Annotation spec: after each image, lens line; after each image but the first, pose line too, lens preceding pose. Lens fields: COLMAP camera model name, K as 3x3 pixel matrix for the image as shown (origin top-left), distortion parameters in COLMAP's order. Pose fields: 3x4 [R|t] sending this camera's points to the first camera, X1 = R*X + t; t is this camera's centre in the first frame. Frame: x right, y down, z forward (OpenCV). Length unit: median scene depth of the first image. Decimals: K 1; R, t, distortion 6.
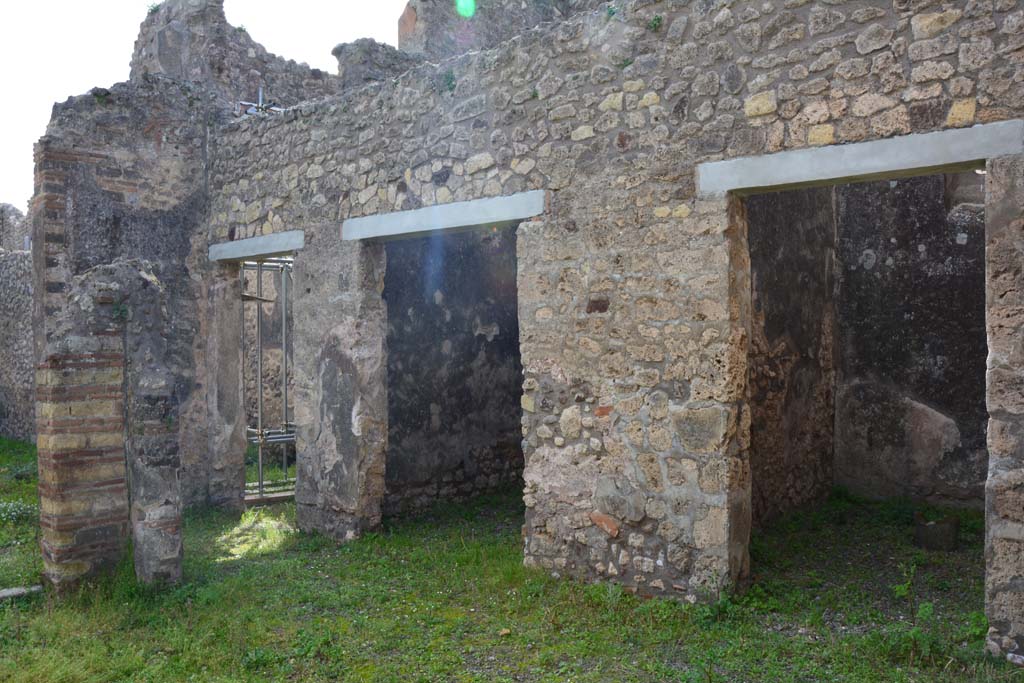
lens RADIAL K [[797.1, 0, 532.1], [0, 797.1, 355.5], [0, 0, 1]] dist [-0.158605, 0.120135]
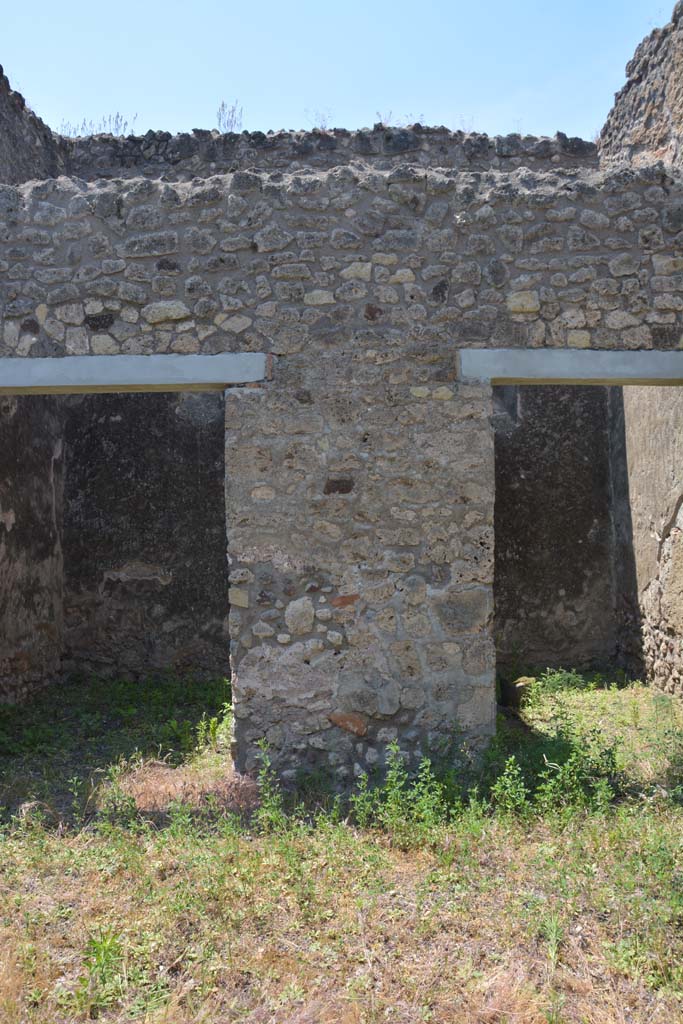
lens RADIAL K [[797.1, 0, 331.0], [0, 797.1, 513.1], [0, 0, 1]] dist [-0.158605, 0.120135]
pose [[0.778612, 0.011998, 0.627391, -0.494854], [0.019002, 0.998908, -0.042684, 0.007509], [-0.627217, 0.045156, 0.777534, 0.284784]]
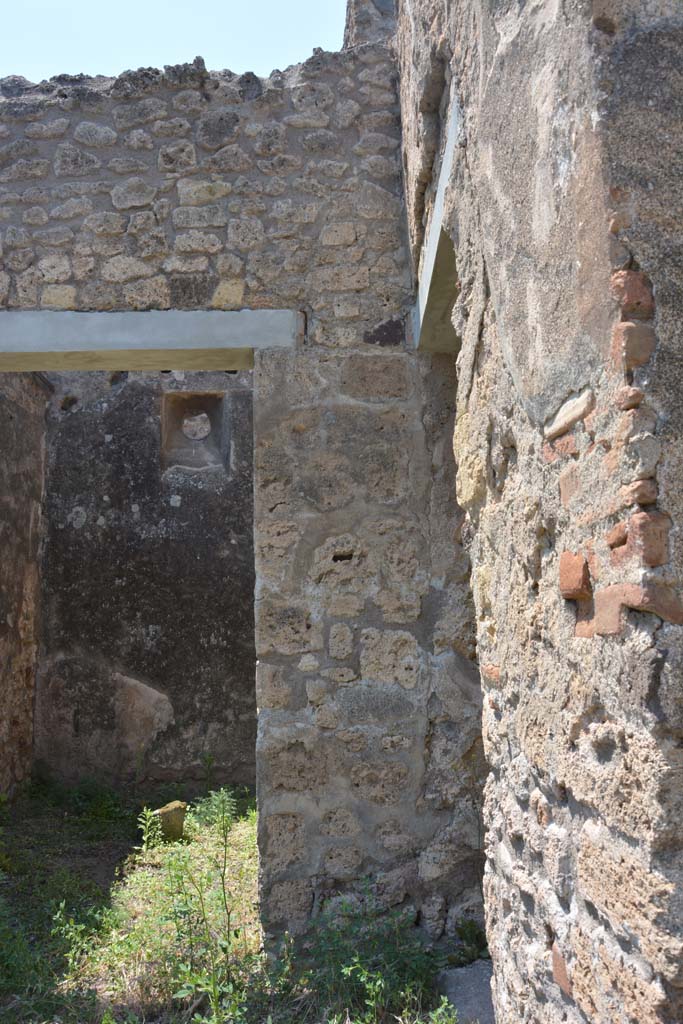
lens RADIAL K [[797.1, 0, 317.7], [0, 797.1, 516.8], [0, 0, 1]] dist [-0.158605, 0.120135]
pose [[0.743236, 0.090891, 0.662826, 0.060061], [0.027221, 0.985800, -0.165702, 0.050979], [-0.668475, 0.141199, 0.730208, 0.239987]]
